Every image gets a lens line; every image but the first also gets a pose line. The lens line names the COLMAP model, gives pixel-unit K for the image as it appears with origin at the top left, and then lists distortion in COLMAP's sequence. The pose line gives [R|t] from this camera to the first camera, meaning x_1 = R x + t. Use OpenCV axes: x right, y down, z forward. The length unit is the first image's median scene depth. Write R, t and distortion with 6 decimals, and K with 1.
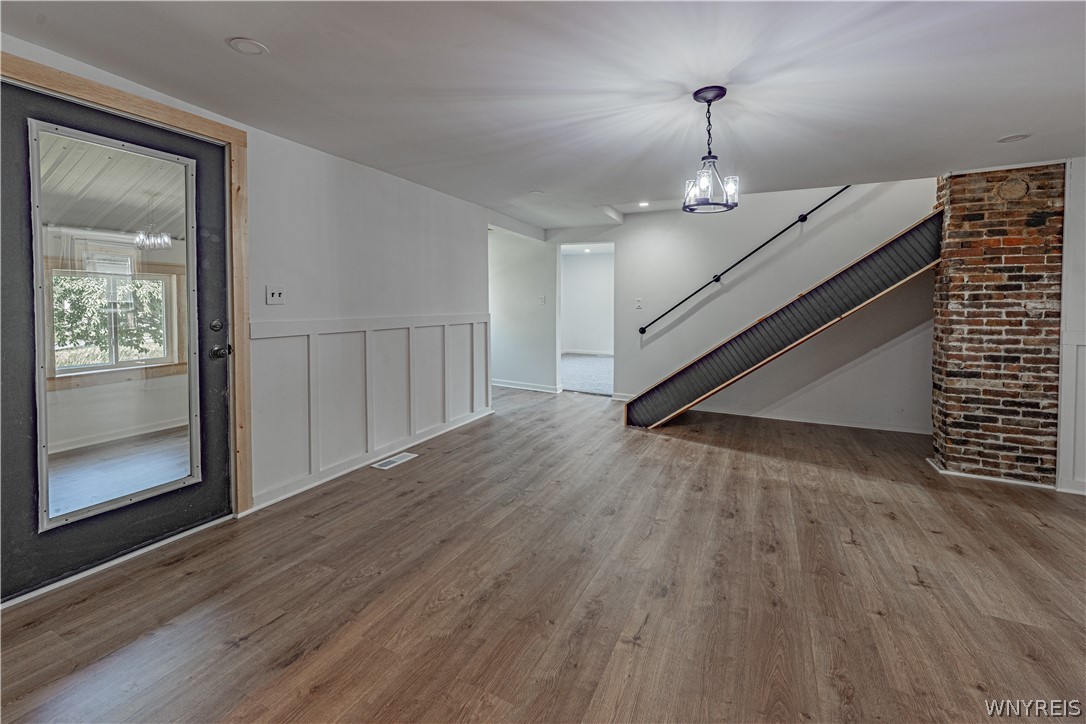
lens RADIAL K [[461.7, 0, 542.8], [0, 461.7, 313.6], [0, 0, 1]] dist [-0.001909, -0.000168]
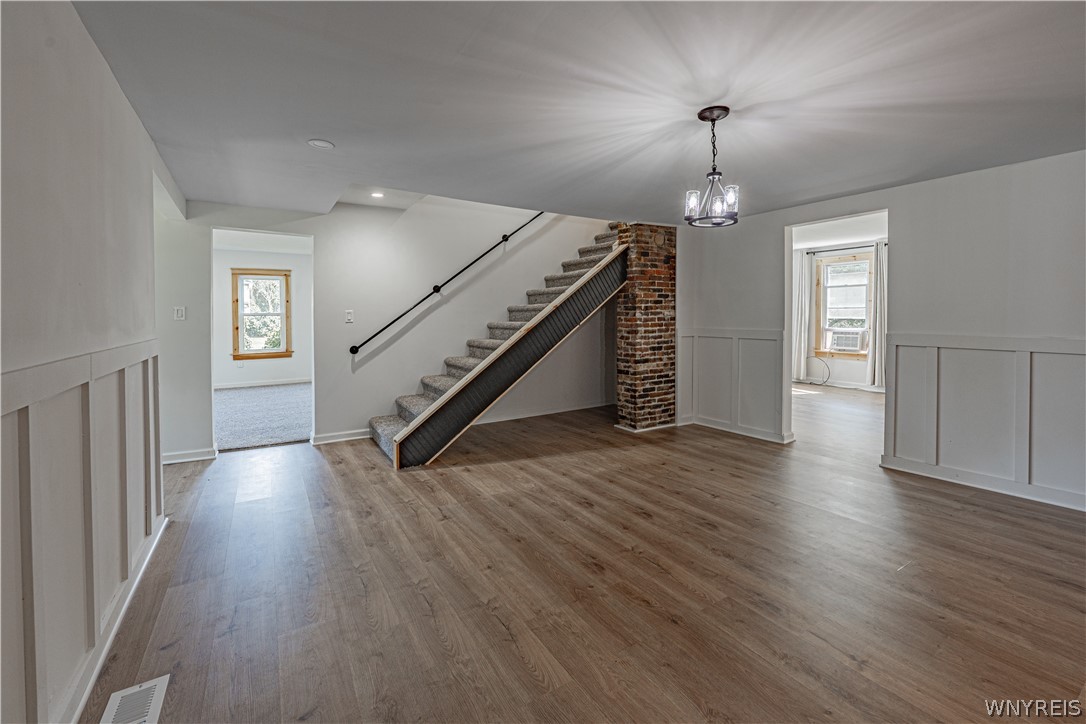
lens RADIAL K [[448.2, 0, 541.4], [0, 448.2, 317.5], [0, 0, 1]] dist [-0.008668, 0.000015]
pose [[0.537046, -0.016197, 0.843398, -0.463817], [0.031934, 0.999489, -0.001139, -0.015039], [-0.842948, 0.027544, 0.537289, 0.518236]]
